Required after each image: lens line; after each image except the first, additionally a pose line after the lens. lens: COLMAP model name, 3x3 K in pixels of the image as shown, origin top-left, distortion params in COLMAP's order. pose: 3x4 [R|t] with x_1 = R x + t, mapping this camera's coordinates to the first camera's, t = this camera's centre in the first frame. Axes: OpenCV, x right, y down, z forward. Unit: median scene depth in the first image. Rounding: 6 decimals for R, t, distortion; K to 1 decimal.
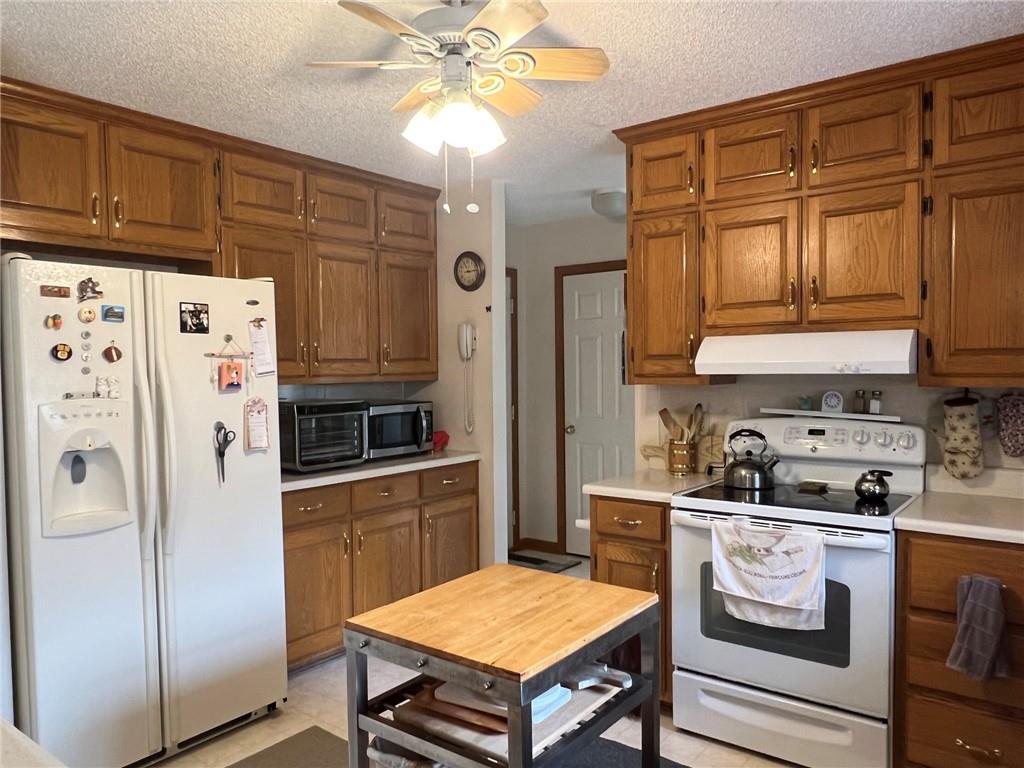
lens RADIAL K [[735.6, 0, 510.7], [0, 735.6, 396.7], [0, 0, 1]] dist [-0.000011, 0.003163]
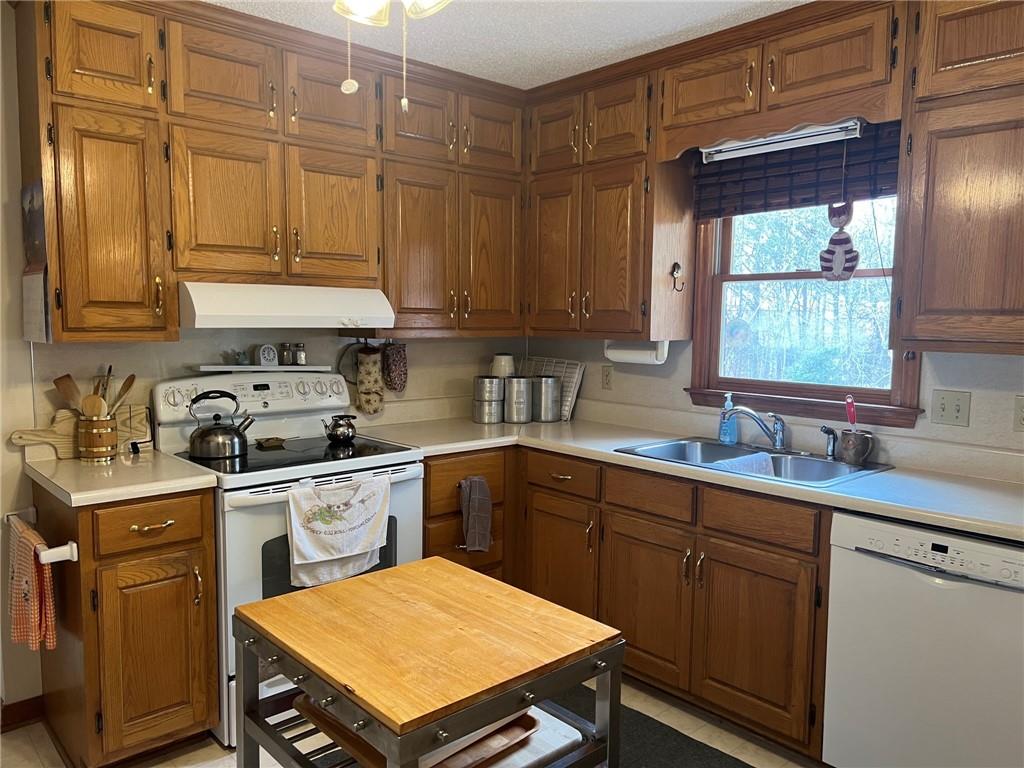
lens RADIAL K [[768.8, 0, 512.0], [0, 768.8, 384.0], [0, 0, 1]] dist [0.095803, -0.123077]
pose [[0.182758, -0.075534, 0.980252, -0.575764], [0.027217, 0.997051, 0.071754, -0.022425], [-0.982781, 0.013566, 0.184275, 0.529244]]
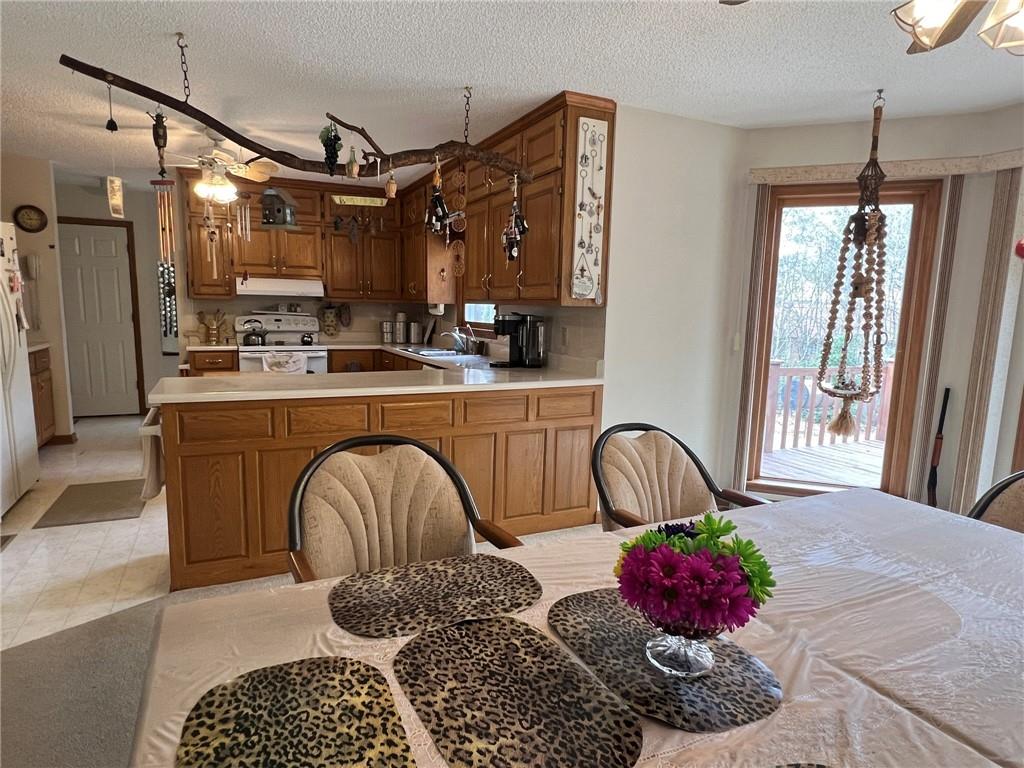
lens RADIAL K [[596.6, 0, 504.8], [0, 596.6, 390.7], [0, 0, 1]] dist [0.000381, 0.002398]
pose [[0.458124, -0.104043, 0.882778, -1.090104], [0.009832, 0.993659, 0.112009, 0.071577], [-0.888834, -0.042635, 0.456242, -0.620866]]
